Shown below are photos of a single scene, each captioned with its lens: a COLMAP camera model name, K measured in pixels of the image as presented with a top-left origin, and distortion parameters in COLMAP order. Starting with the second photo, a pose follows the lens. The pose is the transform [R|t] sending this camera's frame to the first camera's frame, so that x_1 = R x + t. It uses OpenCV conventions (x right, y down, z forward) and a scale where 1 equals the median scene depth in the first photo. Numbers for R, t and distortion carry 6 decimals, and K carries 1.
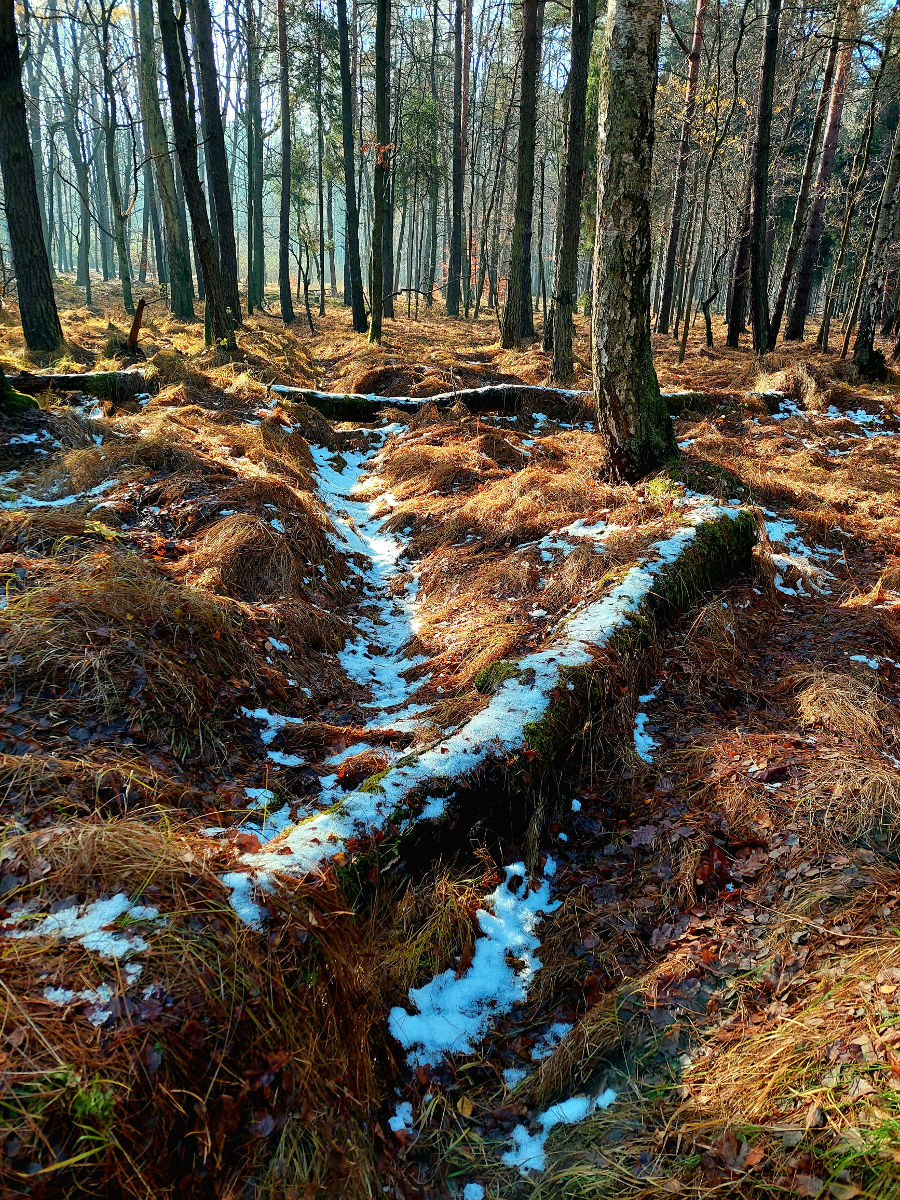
lens RADIAL K [[840.1, 0, 449.6], [0, 840.1, 600.4], [0, 0, 1]] dist [0.004330, -0.000278]
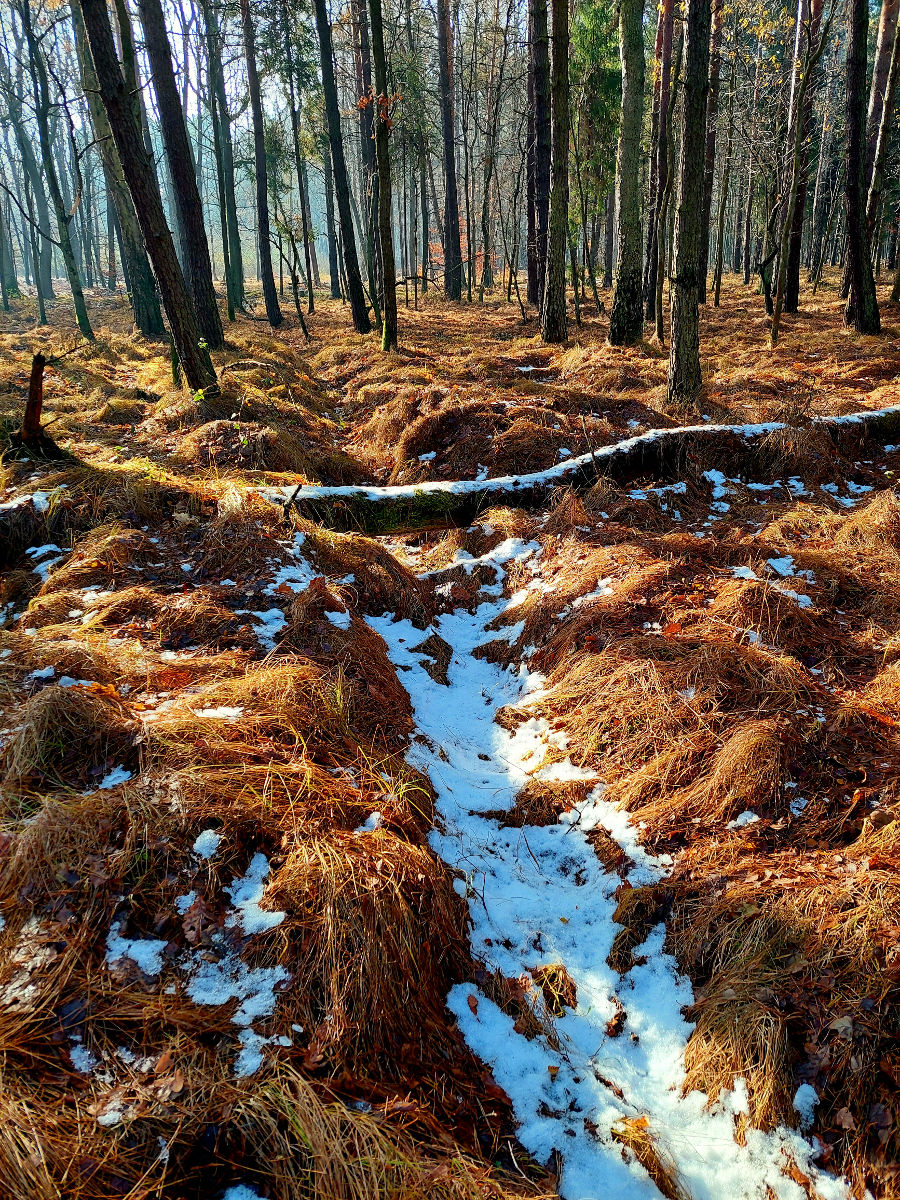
lens RADIAL K [[840.1, 0, 458.6], [0, 840.1, 562.9], [0, 0, 1]] dist [0.004330, -0.000278]
pose [[0.996275, -0.085895, 0.007624, -0.031312], [0.086000, 0.996187, -0.014674, -0.055546], [-0.006335, 0.015275, 0.999863, 0.130495]]
